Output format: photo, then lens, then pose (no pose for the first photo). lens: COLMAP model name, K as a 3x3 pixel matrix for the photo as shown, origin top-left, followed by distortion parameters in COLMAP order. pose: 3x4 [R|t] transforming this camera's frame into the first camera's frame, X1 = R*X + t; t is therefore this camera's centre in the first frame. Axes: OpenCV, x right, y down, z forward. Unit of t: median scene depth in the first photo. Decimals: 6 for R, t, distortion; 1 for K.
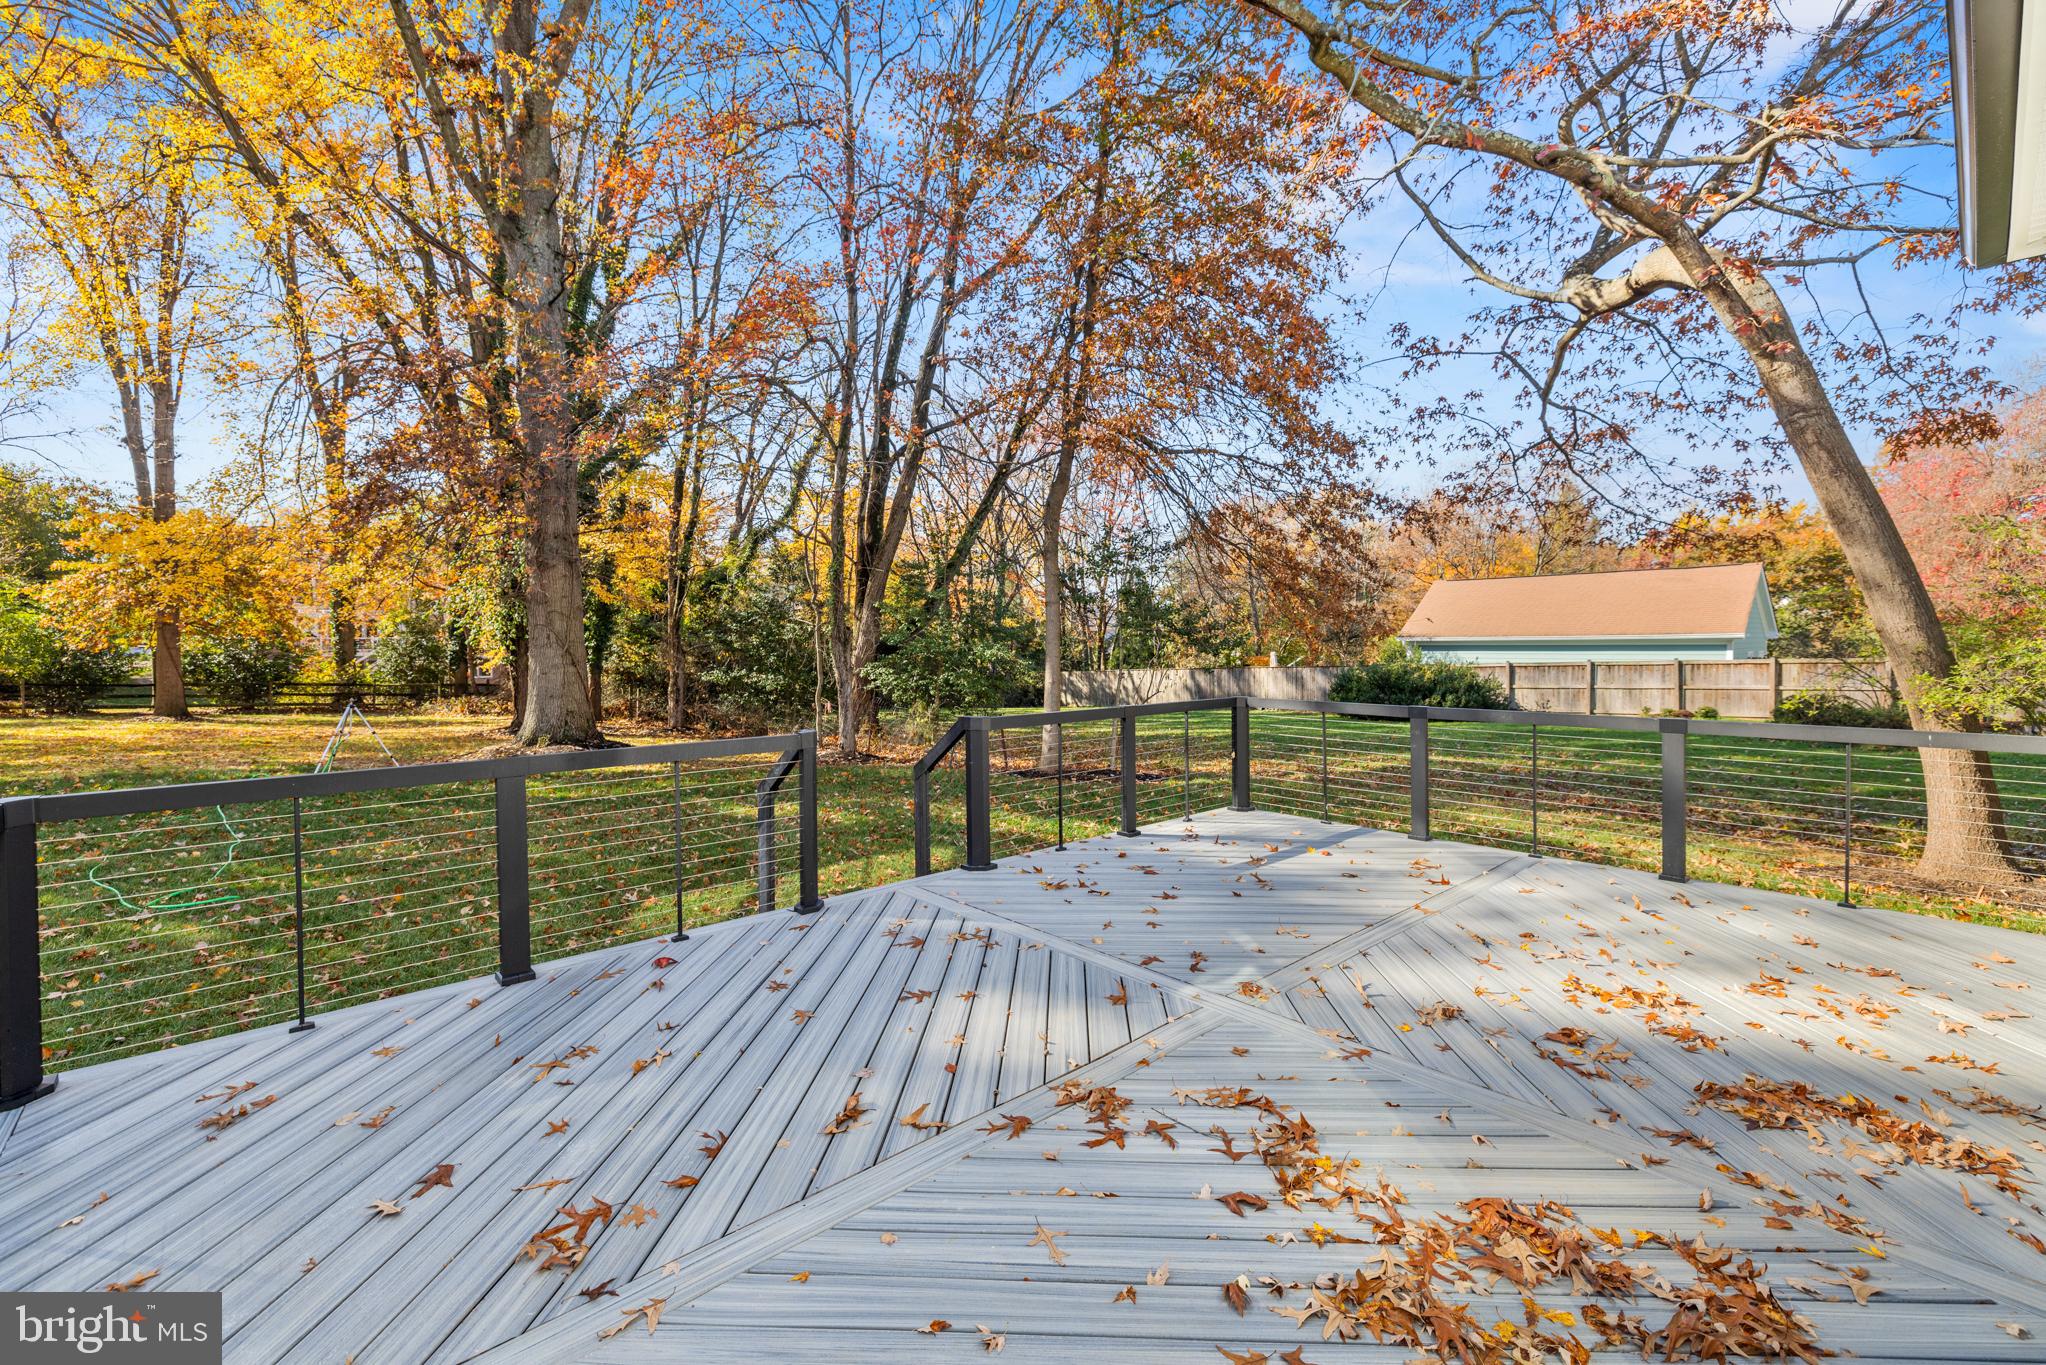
lens RADIAL K [[861.9, 0, 1024.6], [0, 861.9, 685.3], [0, 0, 1]] dist [0.000113, 0.000022]
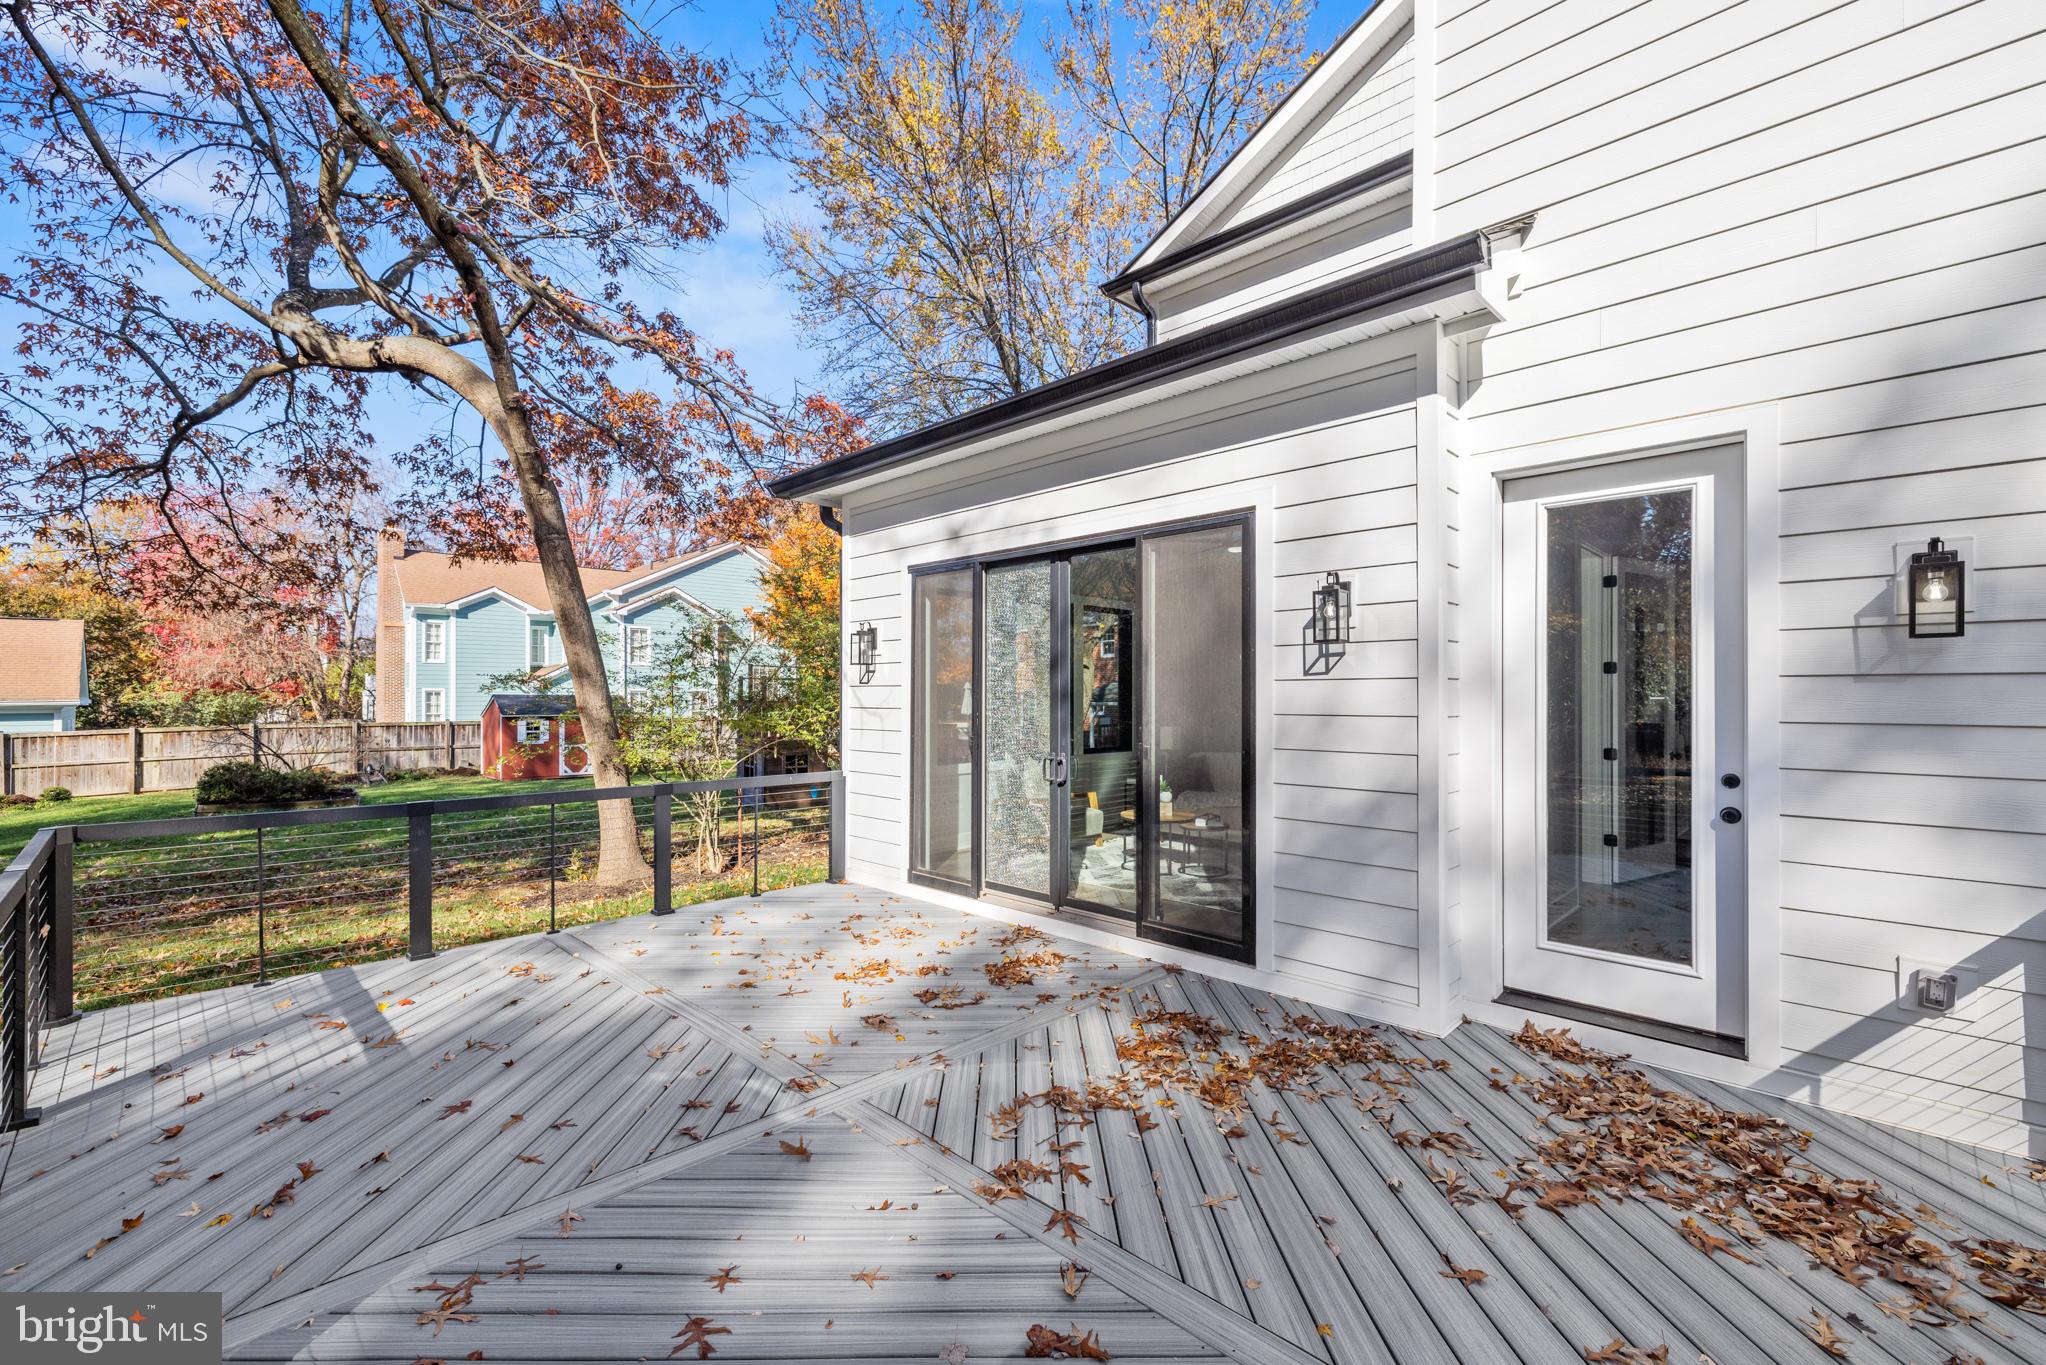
lens RADIAL K [[861.9, 0, 1024.6], [0, 861.9, 685.3], [0, 0, 1]] dist [0.000113, 0.000022]
pose [[-0.062569, 0.027333, 0.997666, -0.486400], [0.047076, 0.998593, -0.024406, -0.042125], [-0.996930, 0.045439, -0.063768, 0.515712]]
